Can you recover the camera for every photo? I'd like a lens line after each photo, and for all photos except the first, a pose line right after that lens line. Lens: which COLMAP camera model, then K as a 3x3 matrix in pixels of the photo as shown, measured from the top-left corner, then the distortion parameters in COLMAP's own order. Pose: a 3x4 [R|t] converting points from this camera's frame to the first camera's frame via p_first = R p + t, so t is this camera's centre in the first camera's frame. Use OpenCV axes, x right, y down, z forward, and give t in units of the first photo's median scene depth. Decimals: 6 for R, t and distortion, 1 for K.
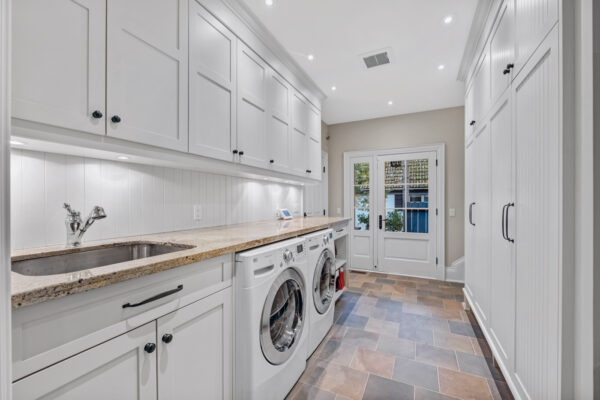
lens RADIAL K [[249.6, 0, 297.1], [0, 249.6, 202.3], [0, 0, 1]] dist [-0.002895, 0.000291]
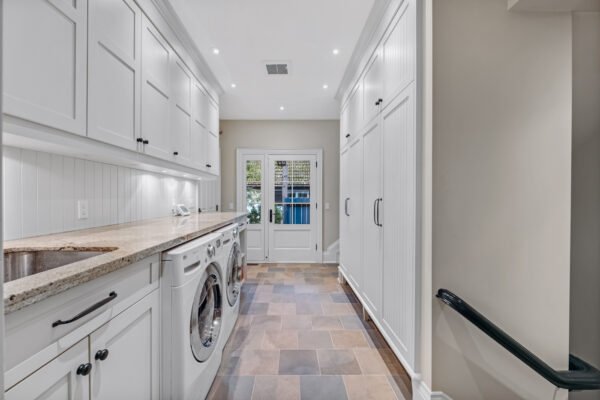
lens RADIAL K [[249.6, 0, 289.2], [0, 249.6, 198.5], [0, 0, 1]] dist [-0.002895, 0.000291]
pose [[0.899307, 0.000878, 0.437317, -0.147754], [-0.002125, 0.999995, 0.002361, 0.001137], [-0.437312, -0.003053, 0.899305, -0.025180]]
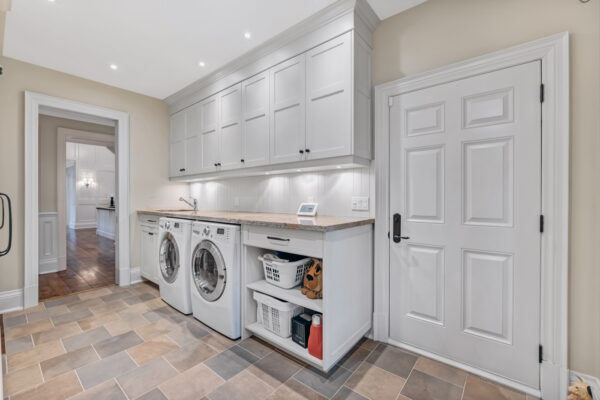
lens RADIAL K [[249.6, 0, 305.0], [0, 249.6, 197.8], [0, 0, 1]] dist [-0.002895, 0.000291]
pose [[-0.206280, 0.003495, -0.978487, 1.151058], [-0.004721, 0.999978, 0.004567, 0.006069], [0.978482, 0.005561, -0.206259, 1.777750]]
